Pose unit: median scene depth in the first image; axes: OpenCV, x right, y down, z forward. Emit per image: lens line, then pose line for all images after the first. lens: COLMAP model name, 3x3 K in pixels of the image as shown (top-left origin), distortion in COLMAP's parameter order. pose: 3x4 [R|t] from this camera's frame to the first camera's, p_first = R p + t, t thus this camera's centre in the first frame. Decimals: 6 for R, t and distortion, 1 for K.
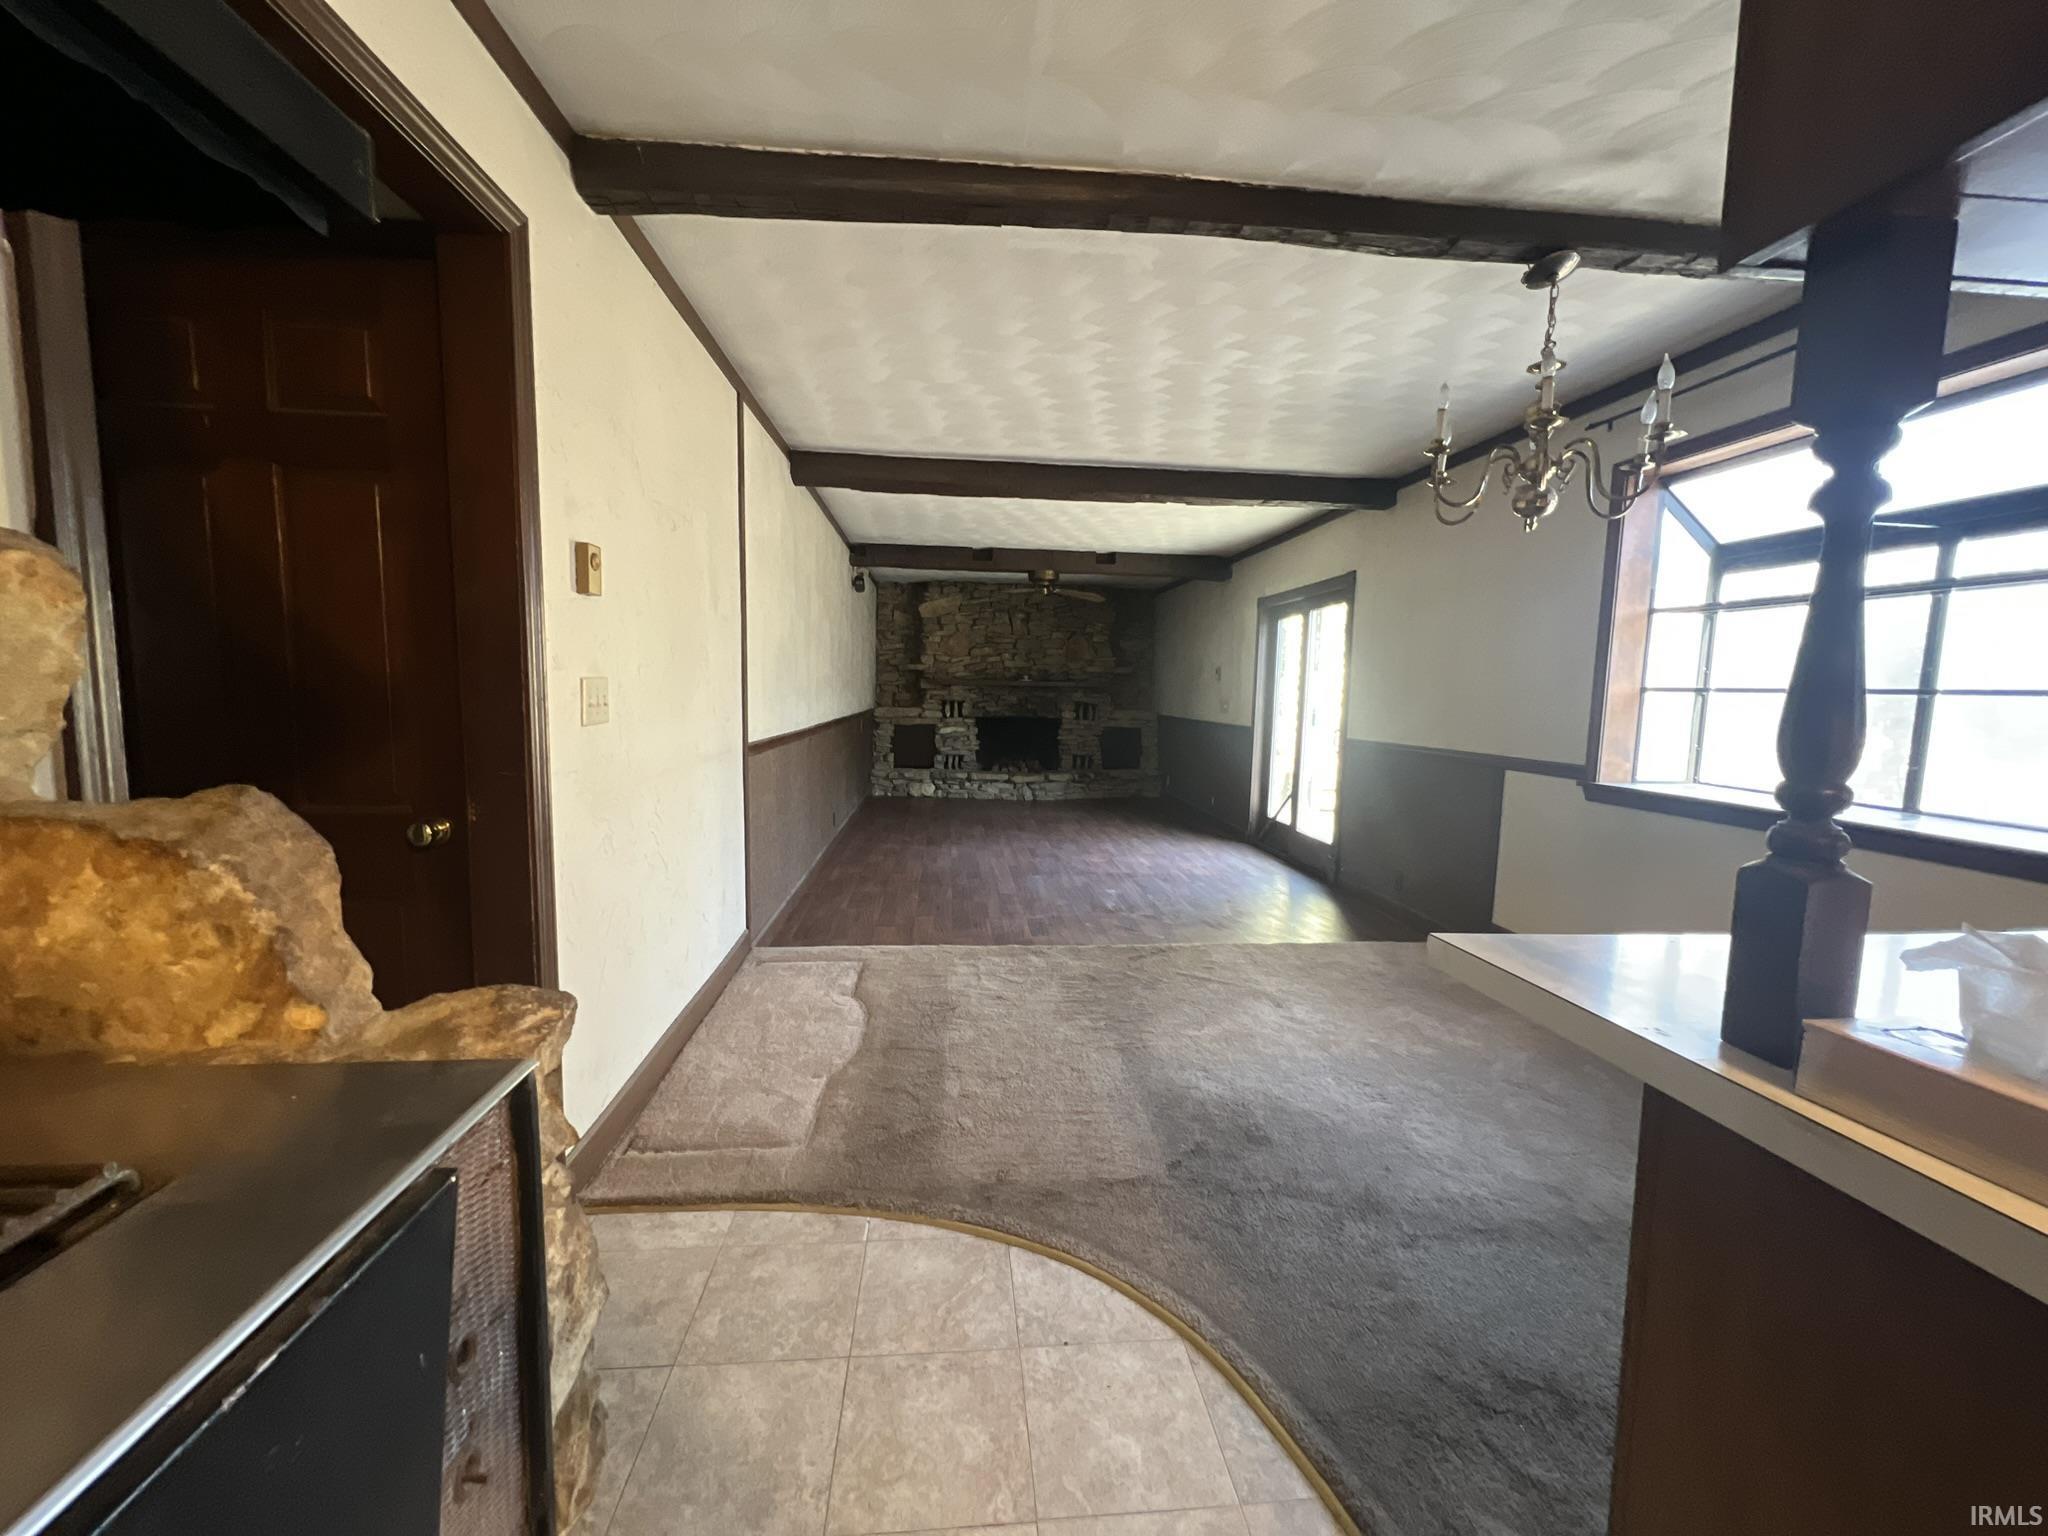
lens RADIAL K [[815.7, 0, 1023.3], [0, 815.7, 774.7], [0, 0, 1]] dist [0.000699, 0.000519]
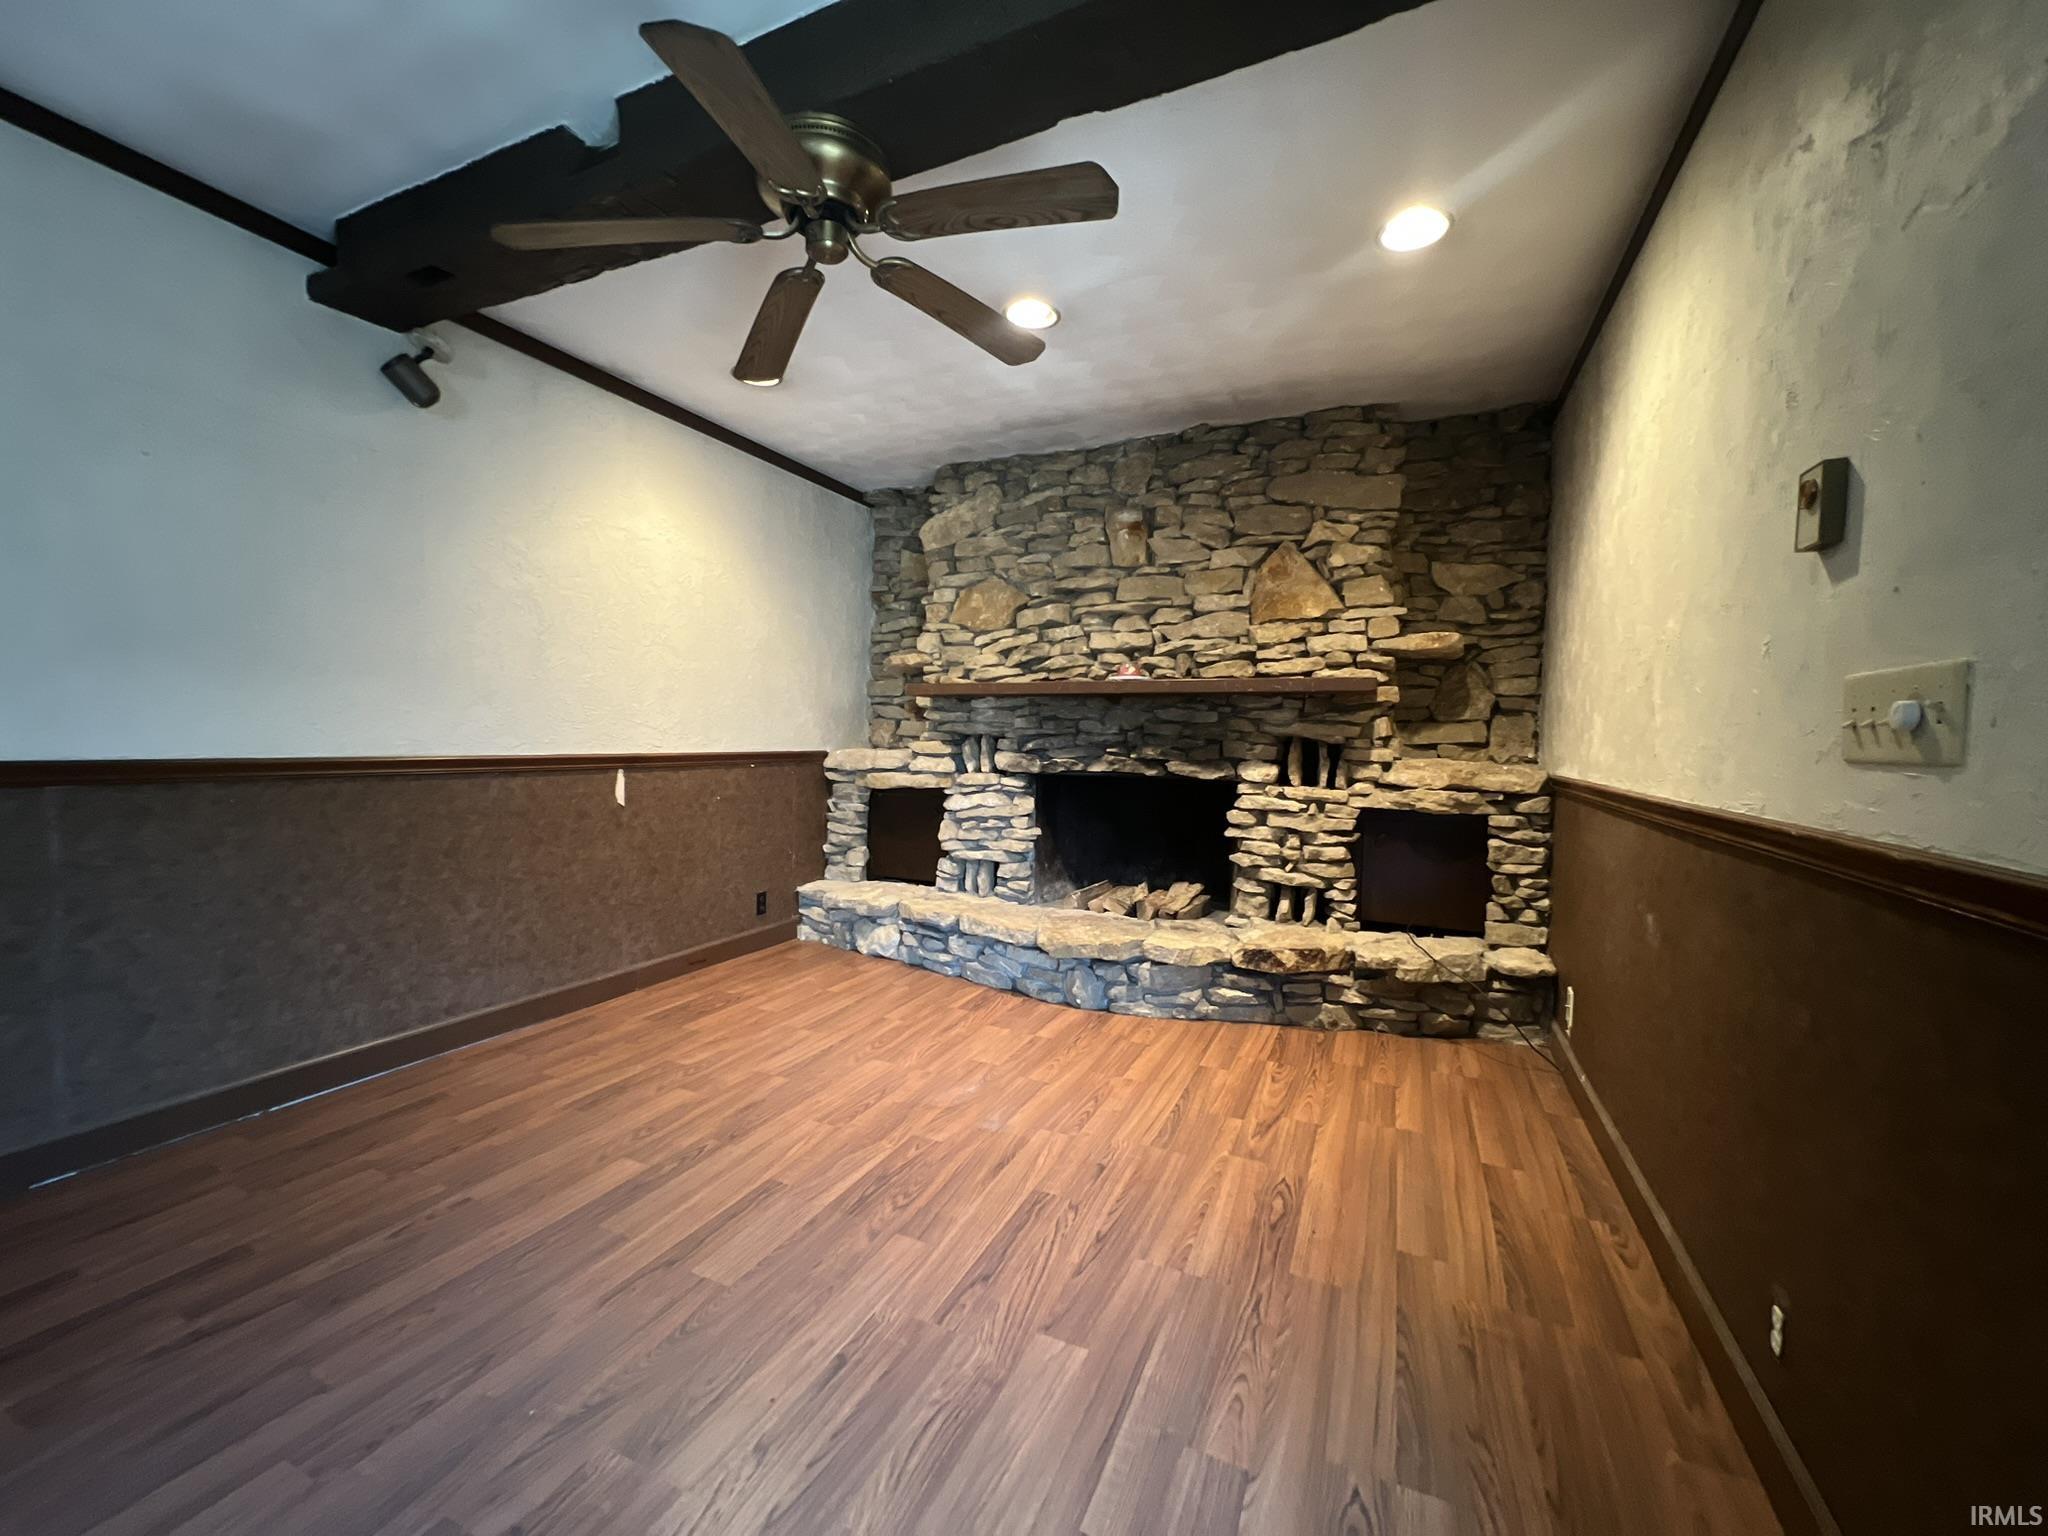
lens RADIAL K [[815.7, 0, 1023.6], [0, 815.7, 777.3], [0, 0, 1]] dist [0.000699, 0.000519]
pose [[0.865077, 0.017969, -0.501317, 0.151372], [-0.049132, 0.997588, -0.049026, -0.047975], [0.499227, 0.067042, 0.863874, 0.640738]]
